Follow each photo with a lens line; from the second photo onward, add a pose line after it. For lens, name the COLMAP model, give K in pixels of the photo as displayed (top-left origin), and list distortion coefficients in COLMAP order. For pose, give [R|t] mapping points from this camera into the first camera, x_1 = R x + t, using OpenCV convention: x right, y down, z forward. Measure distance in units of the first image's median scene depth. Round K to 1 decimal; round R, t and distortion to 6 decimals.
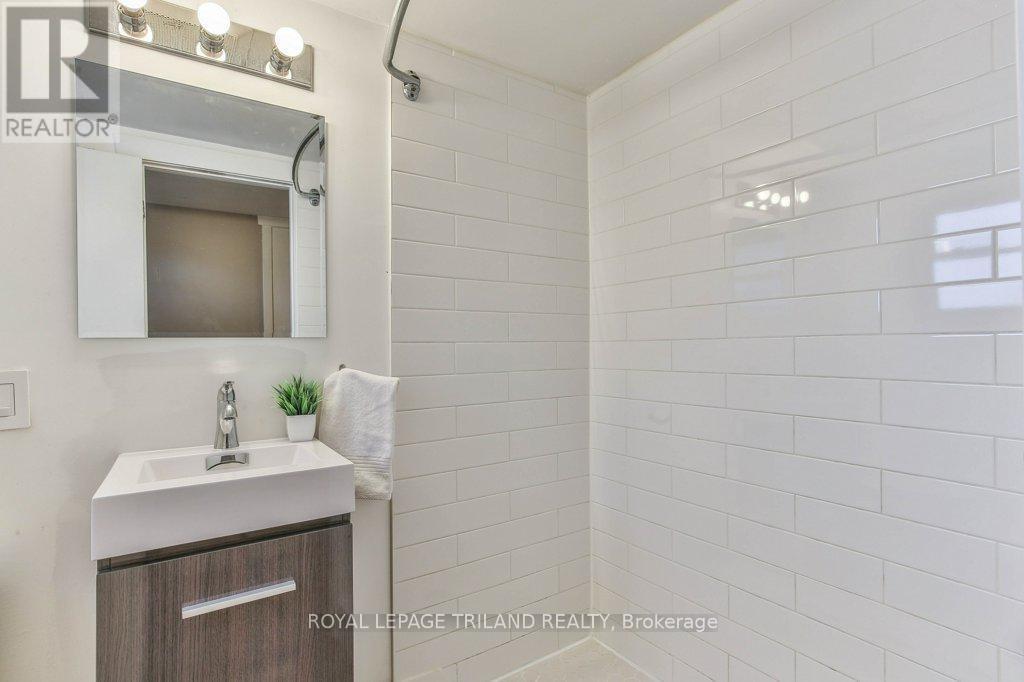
lens RADIAL K [[499.5, 0, 512.0], [0, 499.5, 341.0], [0, 0, 1]] dist [-0.003065, 0.000257]
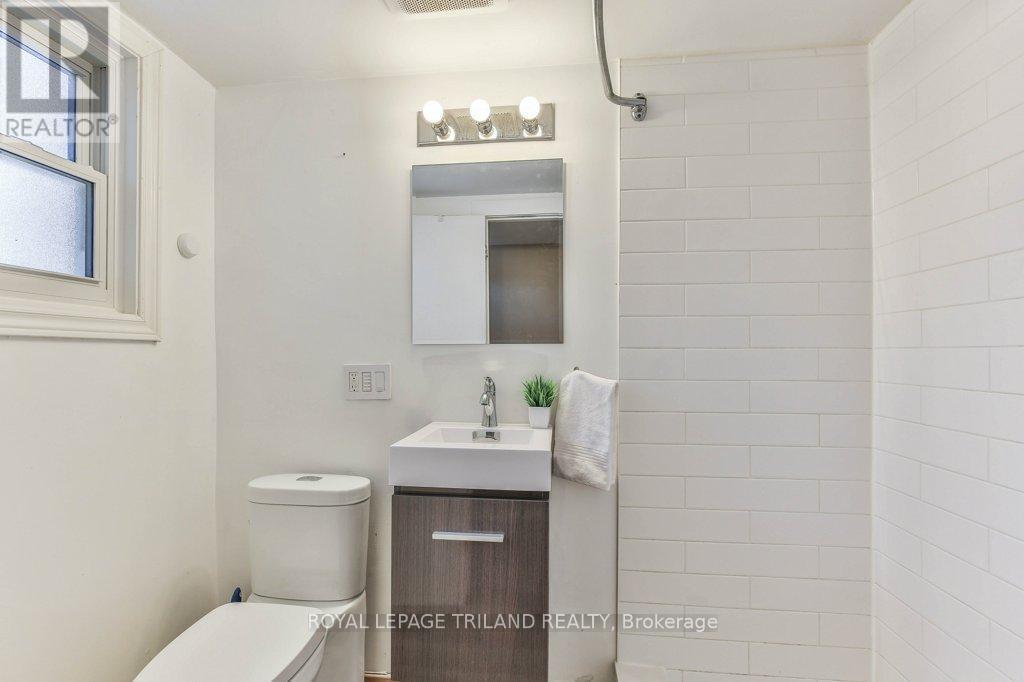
lens RADIAL K [[468.2, 0, 512.0], [0, 468.2, 341.0], [0, 0, 1]] dist [-0.000802, -0.000075]
pose [[0.763377, -0.003208, -0.645945, 0.259852], [-0.002175, 0.999969, -0.007536, -0.004691], [0.645949, 0.007158, 0.763347, 0.072122]]
